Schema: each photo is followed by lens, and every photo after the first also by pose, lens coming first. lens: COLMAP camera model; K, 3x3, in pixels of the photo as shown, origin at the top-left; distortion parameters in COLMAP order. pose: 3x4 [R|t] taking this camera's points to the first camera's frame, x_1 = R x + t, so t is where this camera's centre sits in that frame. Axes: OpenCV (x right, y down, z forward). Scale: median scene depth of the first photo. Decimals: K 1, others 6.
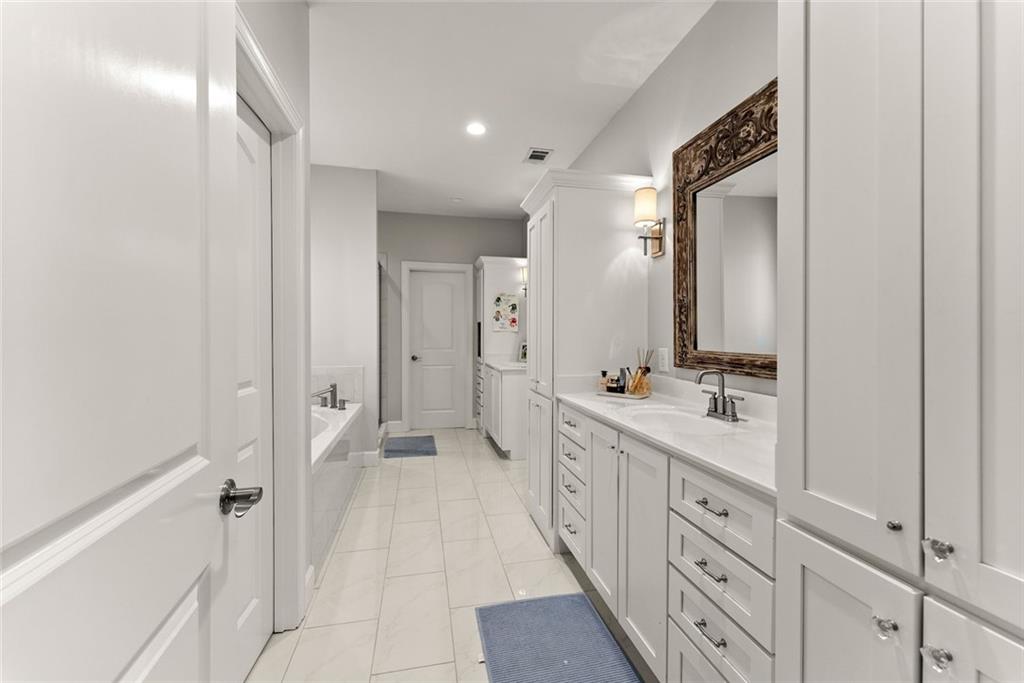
lens RADIAL K [[417.7, 0, 511.9], [0, 417.7, 336.7], [0, 0, 1]] dist [0.002786, -0.000030]
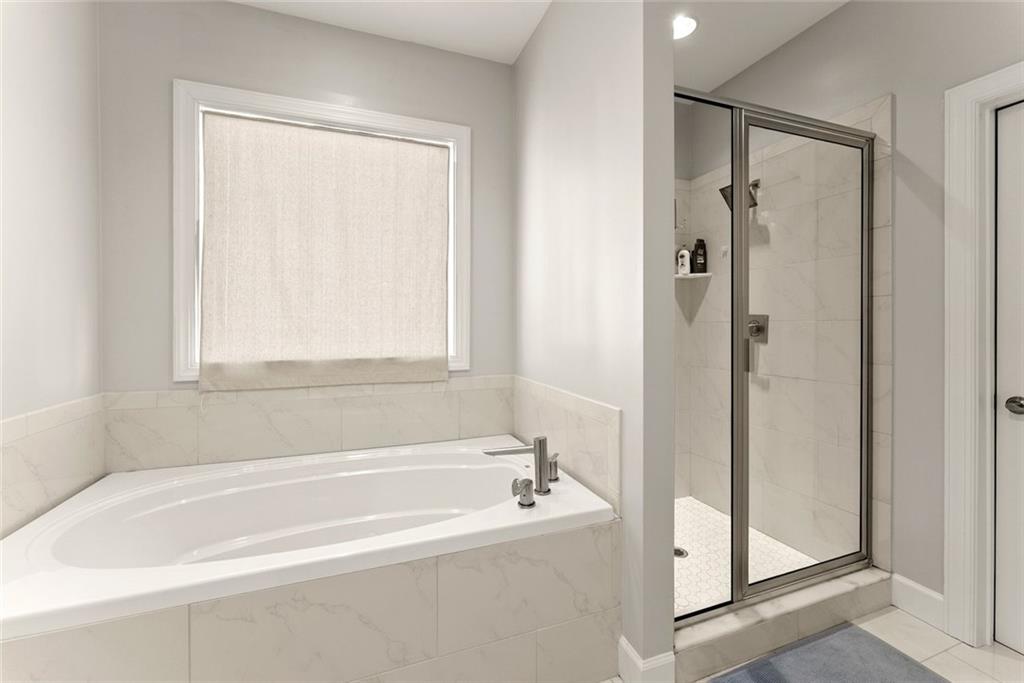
lens RADIAL K [[417.7, 0, 511.3], [0, 417.7, 335.1], [0, 0, 1]] dist [0.002786, -0.000030]
pose [[0.139862, 0.018527, -0.989998, 0.004178], [-0.005038, 0.999825, 0.017999, -0.001319], [0.990158, 0.002471, 0.139930, 0.631767]]
